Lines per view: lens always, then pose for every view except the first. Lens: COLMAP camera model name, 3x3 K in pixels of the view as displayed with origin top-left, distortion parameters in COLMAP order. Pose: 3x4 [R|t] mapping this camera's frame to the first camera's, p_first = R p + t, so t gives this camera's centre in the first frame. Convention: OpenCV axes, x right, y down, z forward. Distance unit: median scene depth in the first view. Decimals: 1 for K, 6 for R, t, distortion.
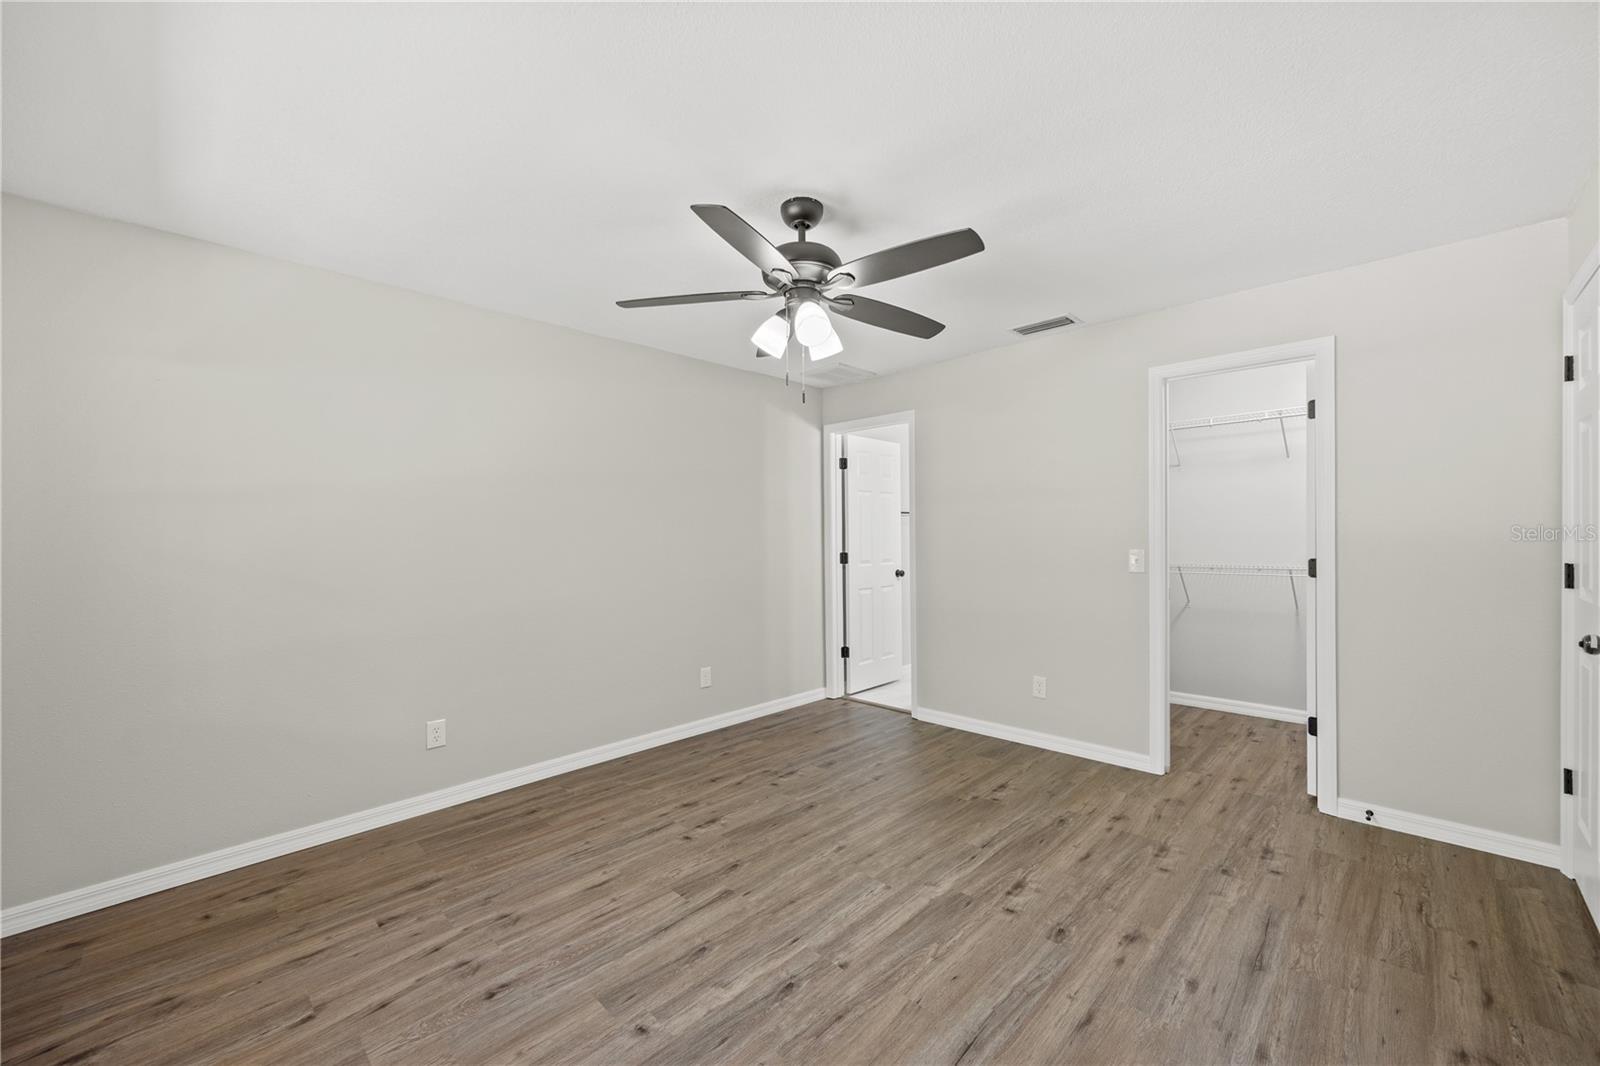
lens RADIAL K [[629.4, 0, 813.6], [0, 629.4, 529.0], [0, 0, 1]] dist [0.000462, -0.000522]
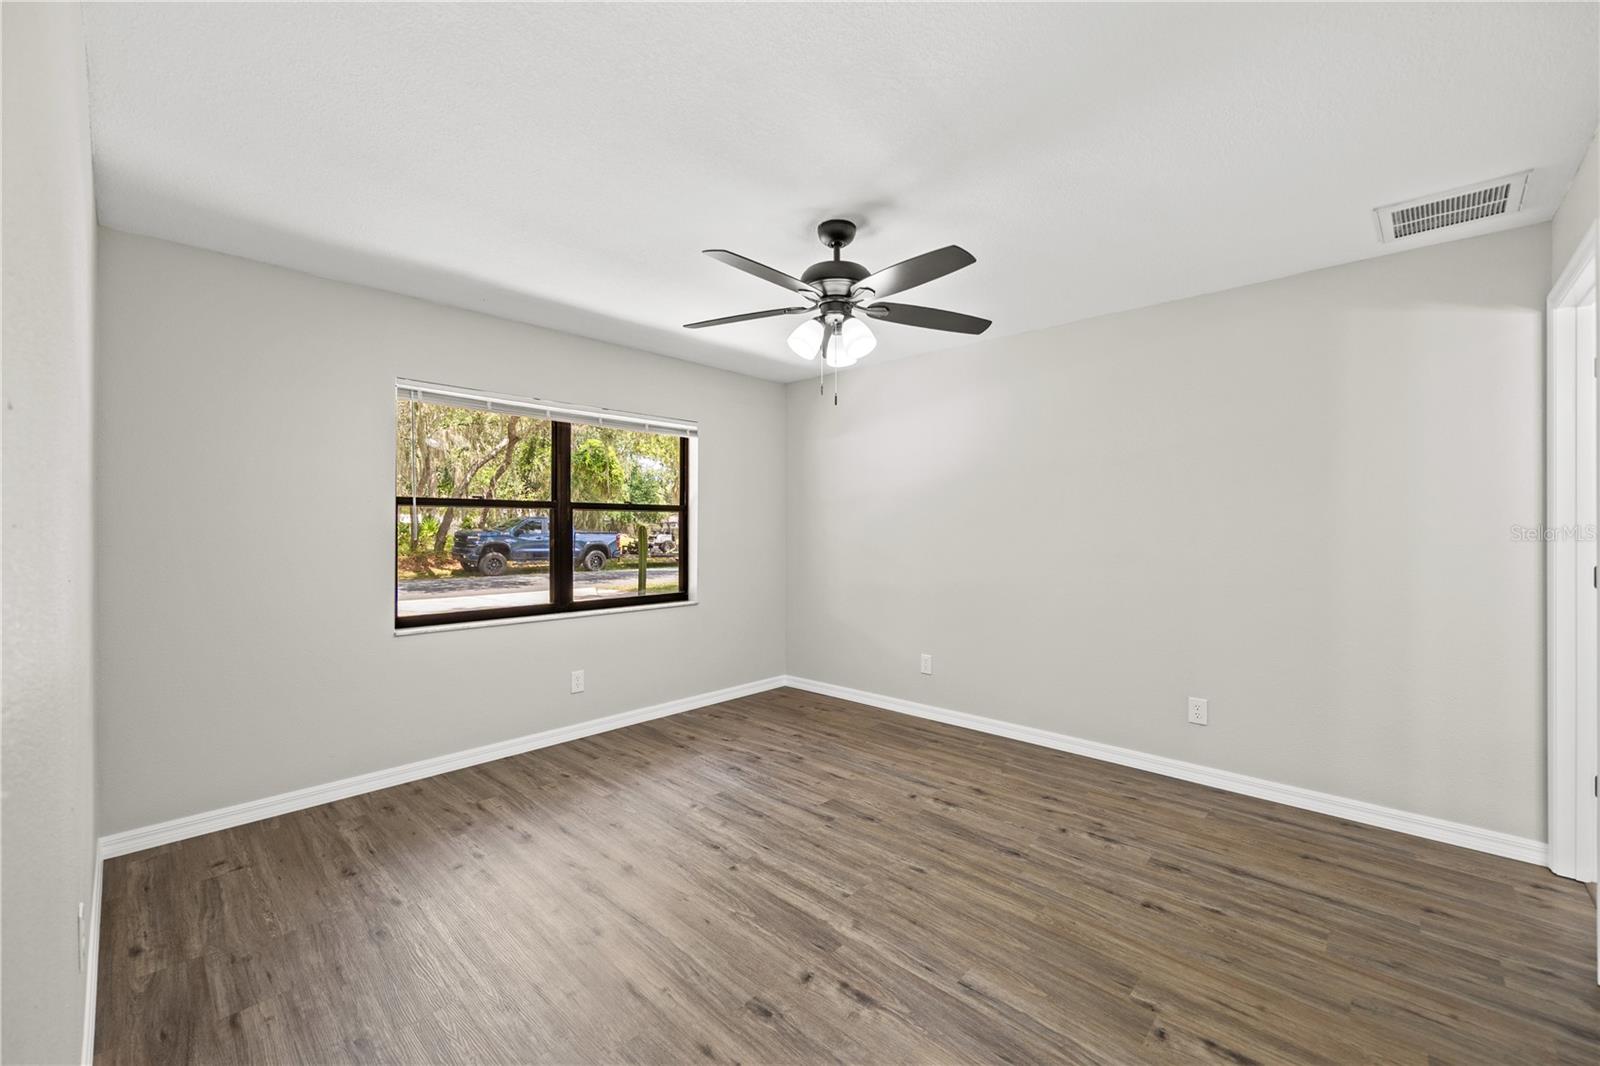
lens RADIAL K [[629.4, 0, 793.0], [0, 629.4, 520.2], [0, 0, 1]] dist [0.000462, -0.000522]
pose [[-0.003446, -0.002066, -0.999992, 0.918498], [0.014040, 0.999899, -0.002114, -0.003869], [0.999895, -0.014047, -0.003416, 0.788257]]
